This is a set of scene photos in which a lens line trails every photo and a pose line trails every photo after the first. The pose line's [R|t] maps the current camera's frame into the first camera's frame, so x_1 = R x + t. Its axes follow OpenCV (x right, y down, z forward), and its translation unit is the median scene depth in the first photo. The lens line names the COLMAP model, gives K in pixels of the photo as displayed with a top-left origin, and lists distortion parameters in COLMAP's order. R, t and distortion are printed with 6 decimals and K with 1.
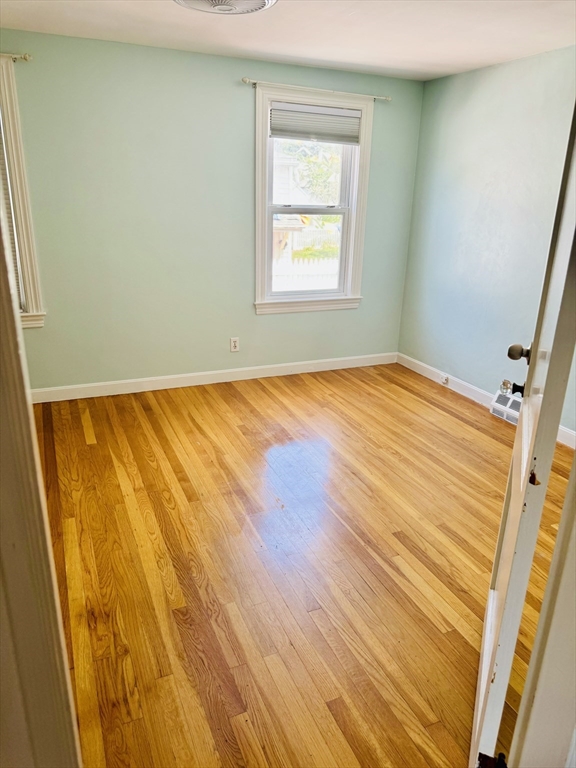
lens RADIAL K [[557.8, 0, 291.0], [0, 557.8, 374.0], [0, 0, 1]] dist [0.056095, -0.053632]
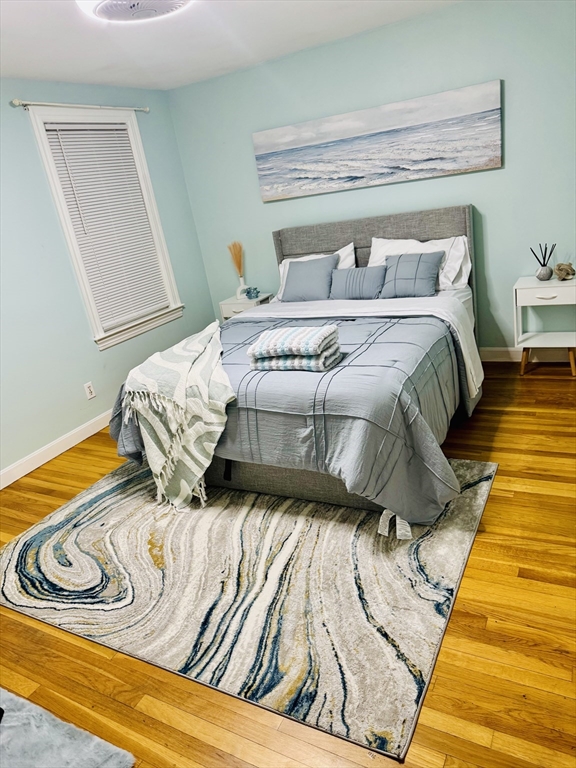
lens RADIAL K [[547.9, 0, 286.5], [0, 547.9, 381.2], [0, 0, 1]] dist [0.056561, -0.075566]
pose [[0.781992, -0.352407, 0.514099, -0.580776], [0.358855, 0.928953, 0.090931, -0.064924], [-0.509619, 0.113379, 0.852897, 0.149000]]
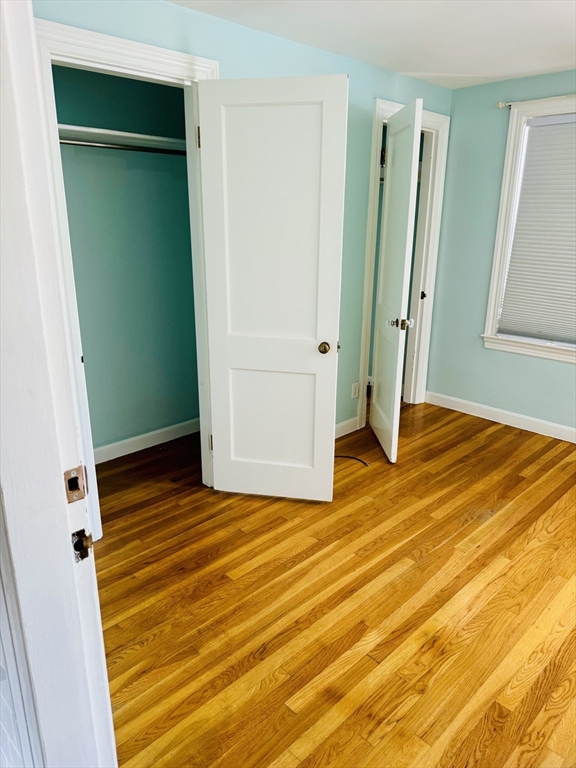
lens RADIAL K [[543.4, 0, 288.0], [0, 543.4, 384.0], [0, 0, 1]] dist [0.044620, -0.059734]
pose [[0.356947, 0.256631, -0.898181, 0.272543], [-0.295290, 0.943215, 0.152147, -0.066079], [0.886224, 0.210915, 0.412458, 0.241416]]
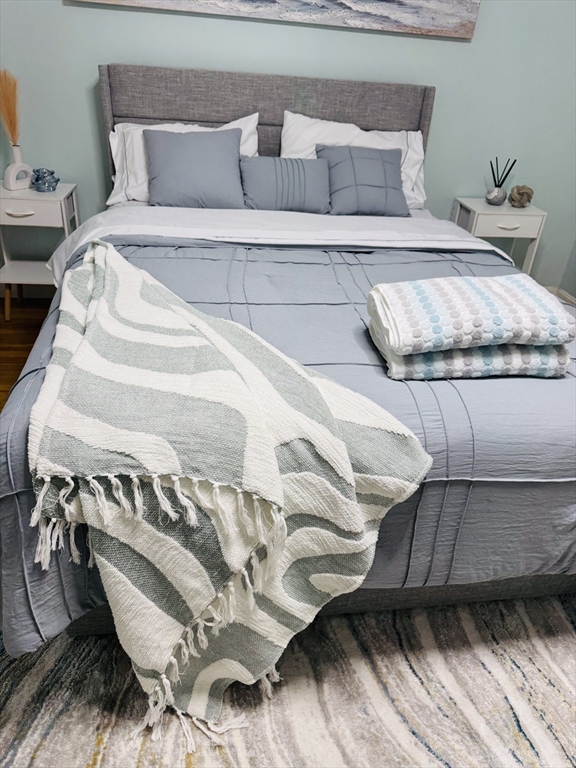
lens RADIAL K [[556.0, 0, 290.6], [0, 556.0, 381.4], [0, 0, 1]] dist [-0.011406, -0.004336]
pose [[0.283497, -0.501735, 0.817246, -0.476826], [0.244362, 0.861873, 0.444366, -0.252474], [-0.927317, 0.073727, 0.366944, 1.063180]]
